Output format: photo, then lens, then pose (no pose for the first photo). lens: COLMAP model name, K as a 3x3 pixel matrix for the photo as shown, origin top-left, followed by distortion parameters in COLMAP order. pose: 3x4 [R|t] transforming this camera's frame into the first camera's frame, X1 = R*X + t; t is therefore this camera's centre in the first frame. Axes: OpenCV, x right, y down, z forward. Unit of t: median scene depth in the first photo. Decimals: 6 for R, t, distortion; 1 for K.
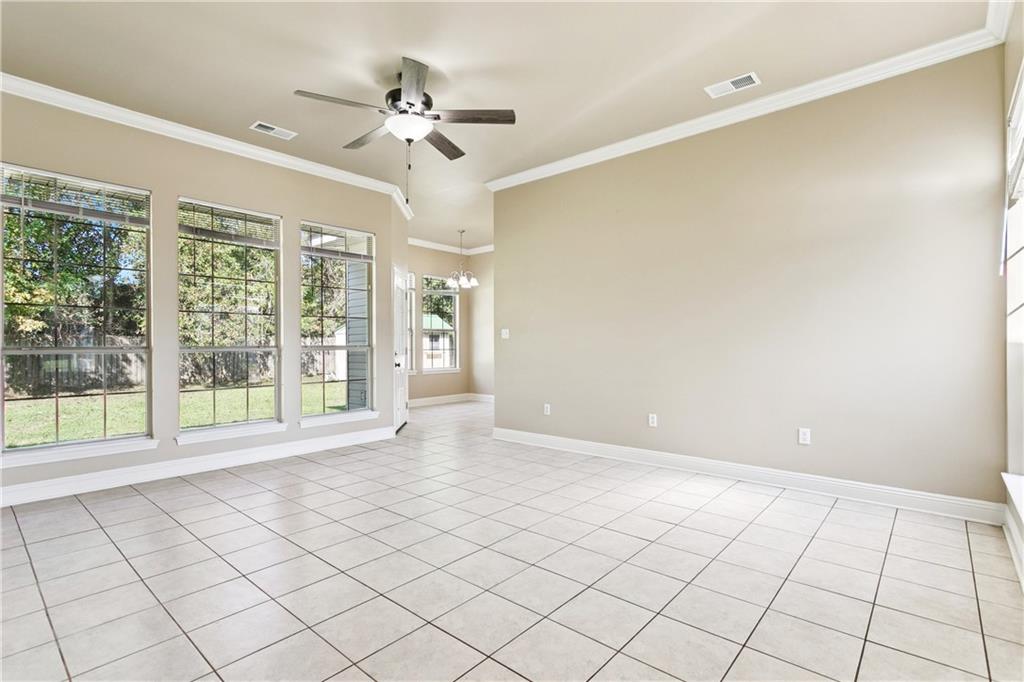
lens RADIAL K [[486.2, 0, 512.0], [0, 486.2, 341.0], [0, 0, 1]] dist [-0.000248, -0.000121]
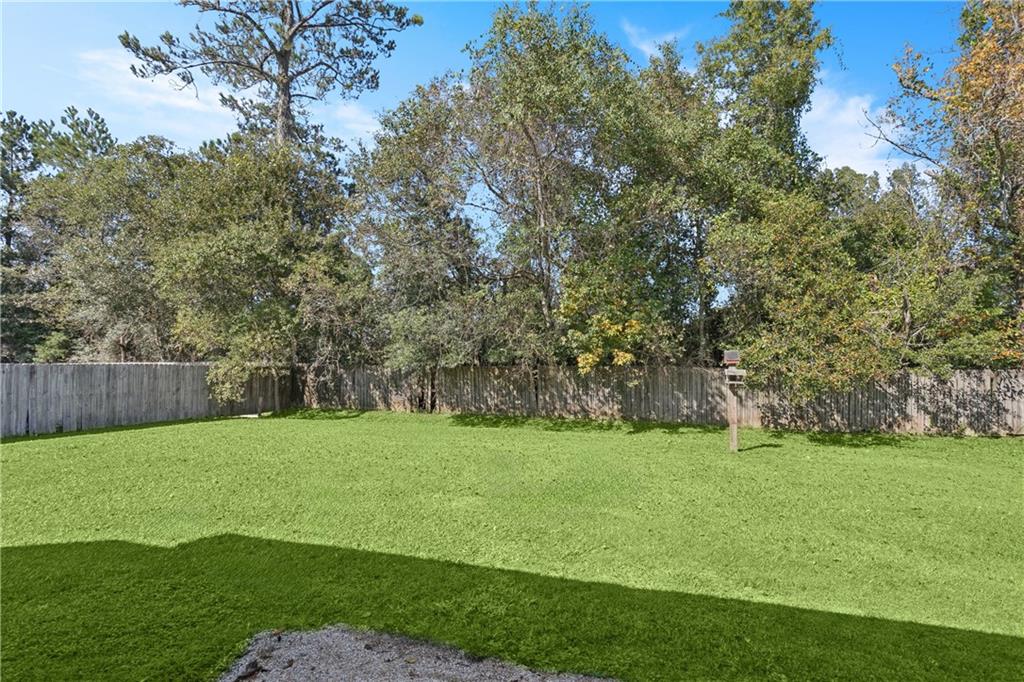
lens RADIAL K [[494.5, 0, 510.0], [0, 494.5, 346.5], [0, 0, 1]] dist [-0.000411, 0.000226]
pose [[0.421255, -0.035675, -0.906241, -0.158729], [-0.000343, 0.999220, -0.039494, -0.013459], [0.906942, 0.016948, 0.420914, 0.306096]]
